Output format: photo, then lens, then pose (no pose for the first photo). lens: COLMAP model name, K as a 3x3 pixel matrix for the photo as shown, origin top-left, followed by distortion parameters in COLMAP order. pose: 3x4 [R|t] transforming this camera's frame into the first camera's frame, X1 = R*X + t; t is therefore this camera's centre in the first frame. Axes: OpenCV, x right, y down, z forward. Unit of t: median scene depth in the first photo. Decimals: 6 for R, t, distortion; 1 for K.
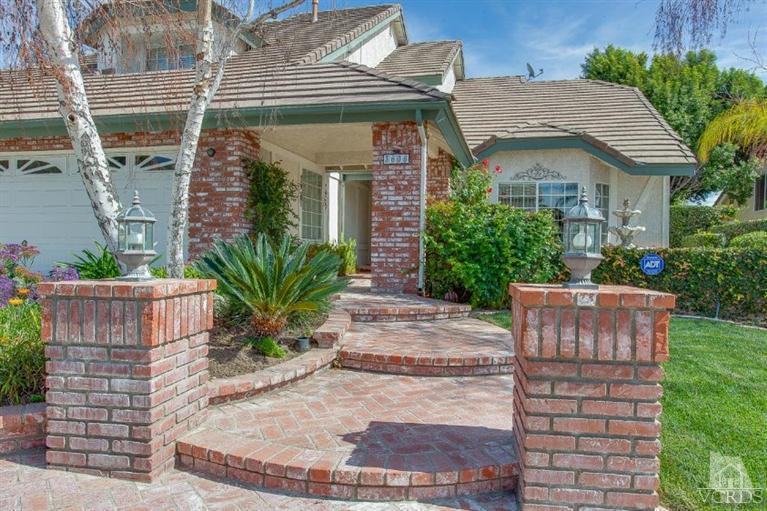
lens RADIAL K [[573.9, 0, 440.2], [0, 573.9, 255.5], [0, 0, 1]] dist [-0.024168, 0.009432]
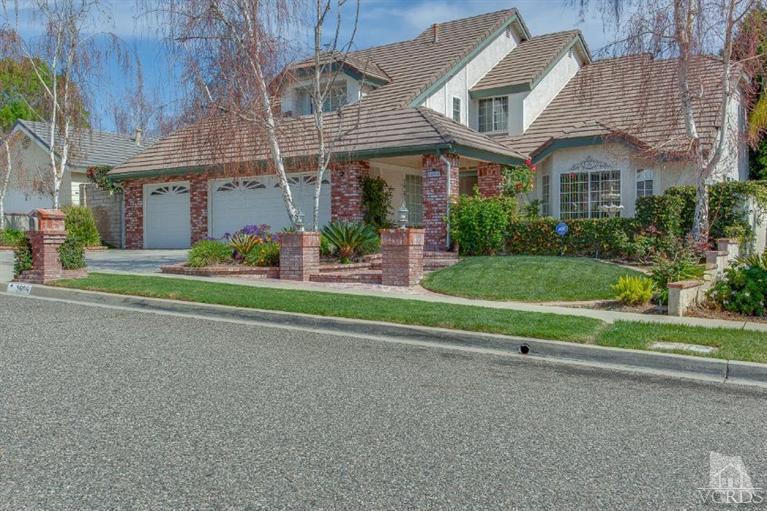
lens RADIAL K [[850.2, 0, 388.1], [0, 850.2, 260.2], [0, 0, 1]] dist [0.025519, 0.000000]
pose [[0.917476, -0.014395, -0.397530, 0.910154], [0.018659, 0.999802, 0.006862, 0.082878], [0.397352, -0.013713, 0.917564, -1.599296]]
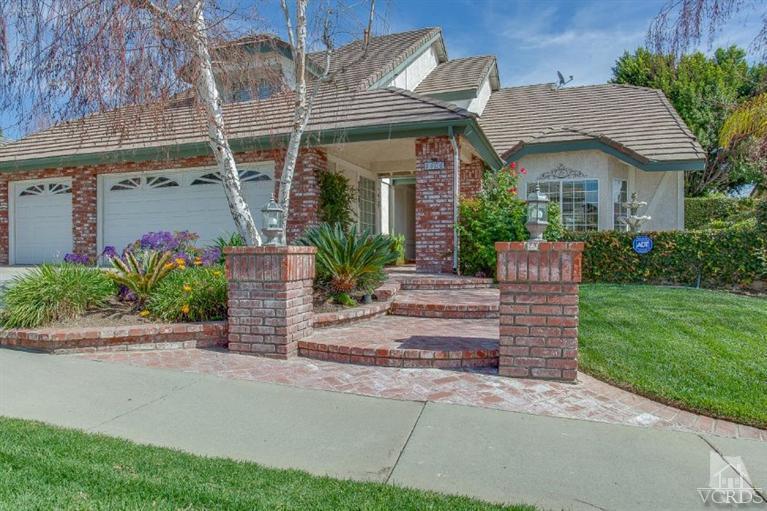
lens RADIAL K [[553.5, 0, 408.1], [0, 553.5, 268.7], [0, 0, 1]] dist [-0.034590, 0.022198]
pose [[0.989852, -0.012556, -0.141547, 0.039030], [0.015671, 0.999658, 0.020917, 0.034082], [0.141236, -0.022923, 0.989710, -0.234522]]
